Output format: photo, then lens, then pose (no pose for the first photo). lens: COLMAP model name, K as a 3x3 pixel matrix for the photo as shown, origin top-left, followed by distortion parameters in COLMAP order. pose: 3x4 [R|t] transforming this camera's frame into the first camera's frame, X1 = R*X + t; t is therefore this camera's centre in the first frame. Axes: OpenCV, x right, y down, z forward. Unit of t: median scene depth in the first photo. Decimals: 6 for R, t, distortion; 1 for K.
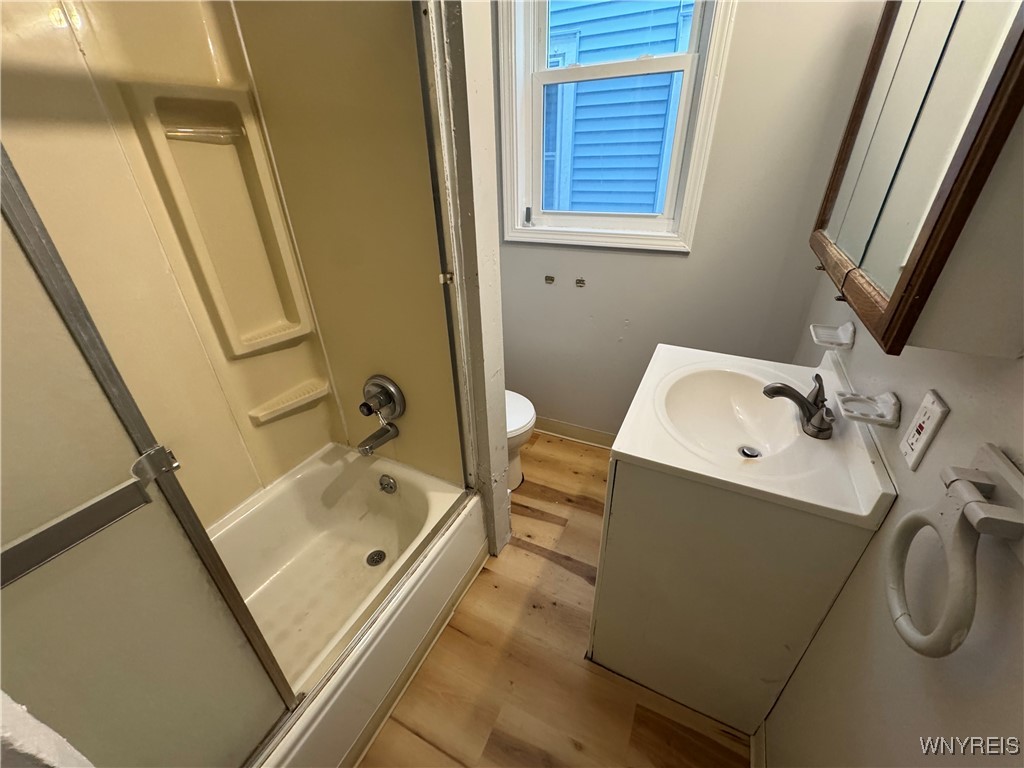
lens RADIAL K [[407.5, 0, 512.9], [0, 407.5, 384.1], [0, 0, 1]] dist [-0.001731, -0.000858]
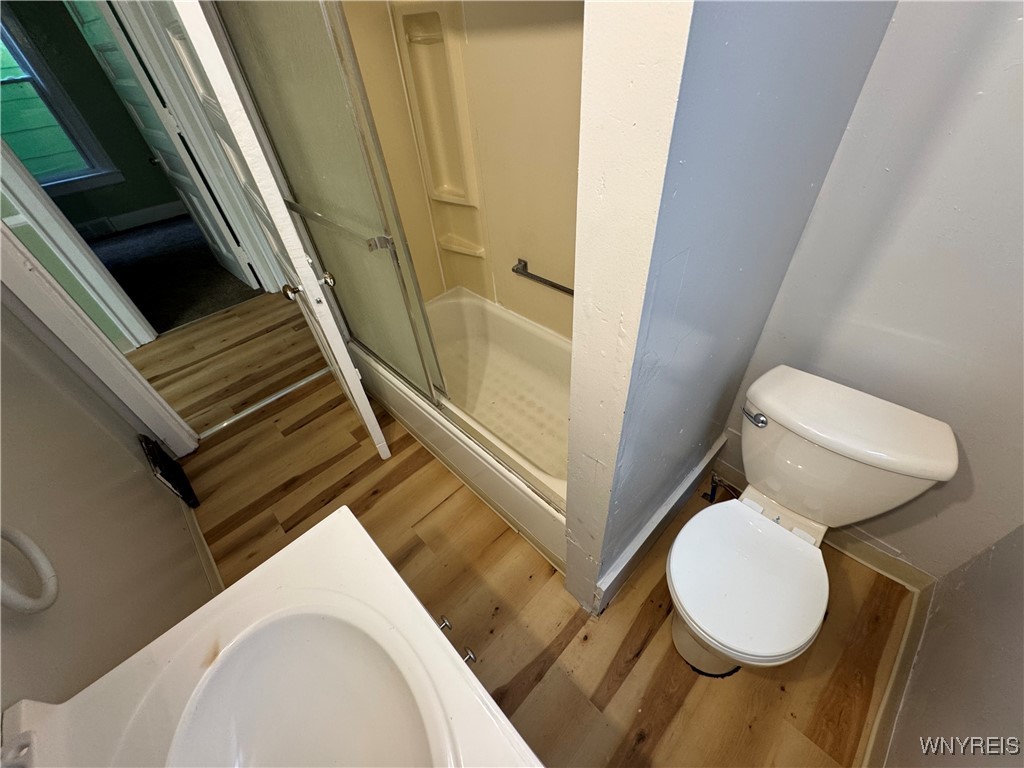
lens RADIAL K [[407.5, 0, 511.7], [0, 407.5, 384.3], [0, 0, 1]] dist [-0.001731, -0.000858]
pose [[-0.333319, 0.659144, -0.674113, 0.300040], [-0.387643, 0.555958, 0.735285, -0.423491], [0.859437, 0.506399, 0.070201, 0.598010]]
